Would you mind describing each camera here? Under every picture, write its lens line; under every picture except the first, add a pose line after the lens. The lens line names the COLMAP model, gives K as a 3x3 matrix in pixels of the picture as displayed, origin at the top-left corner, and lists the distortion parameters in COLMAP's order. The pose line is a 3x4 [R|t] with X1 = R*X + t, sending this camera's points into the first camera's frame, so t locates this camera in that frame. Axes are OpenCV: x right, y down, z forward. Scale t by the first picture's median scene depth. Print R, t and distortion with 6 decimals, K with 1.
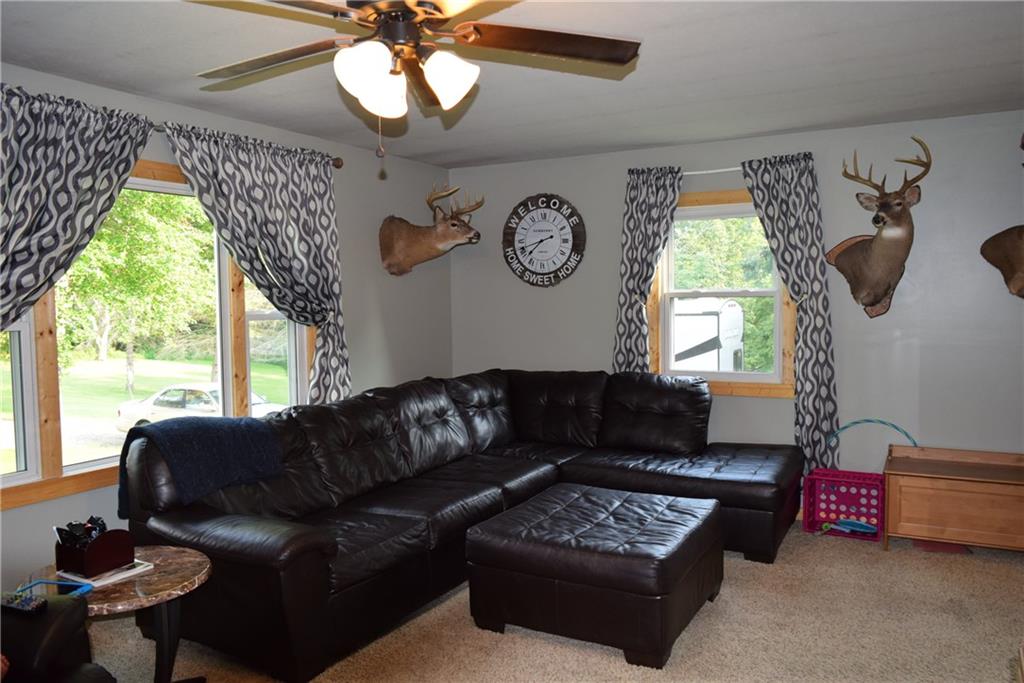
lens RADIAL K [[795.6, 0, 501.9], [0, 795.6, 341.9], [0, 0, 1]] dist [-0.009919, 0.004944]
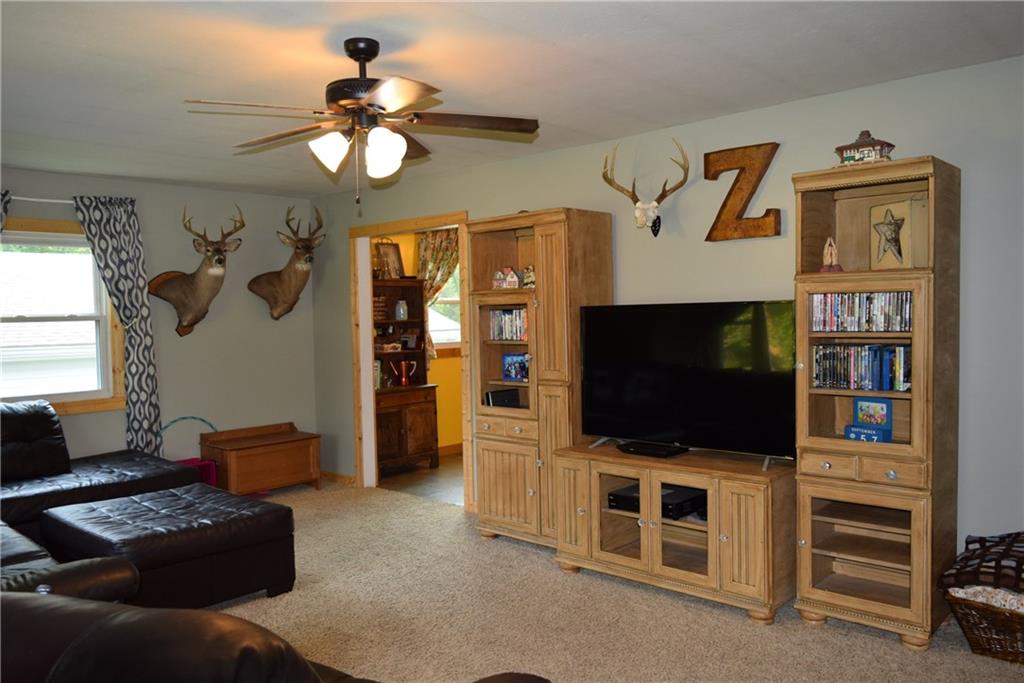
lens RADIAL K [[795.6, 0, 501.9], [0, 795.6, 341.9], [0, 0, 1]] dist [-0.009919, 0.004944]
pose [[0.227609, -0.024558, 0.973443, -0.631385], [0.077457, 0.996971, 0.007040, 0.008647], [-0.970667, 0.073797, 0.228822, 0.206537]]
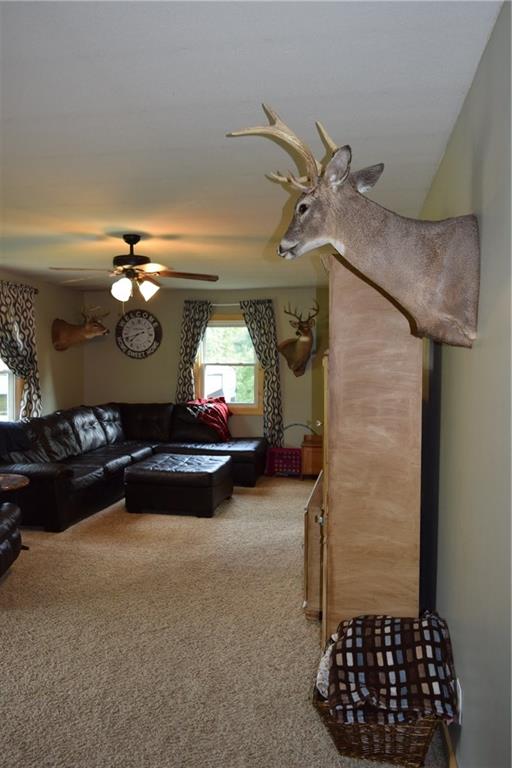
lens RADIAL K [[596.7, 0, 256.0], [0, 596.7, 384.0], [0, 0, 1]] dist [-0.009919, 0.004944]
pose [[0.945086, 0.007493, 0.326735, -0.169654], [-0.000777, 0.999786, -0.020682, 0.022895], [-0.326820, 0.019292, 0.944890, -0.494002]]
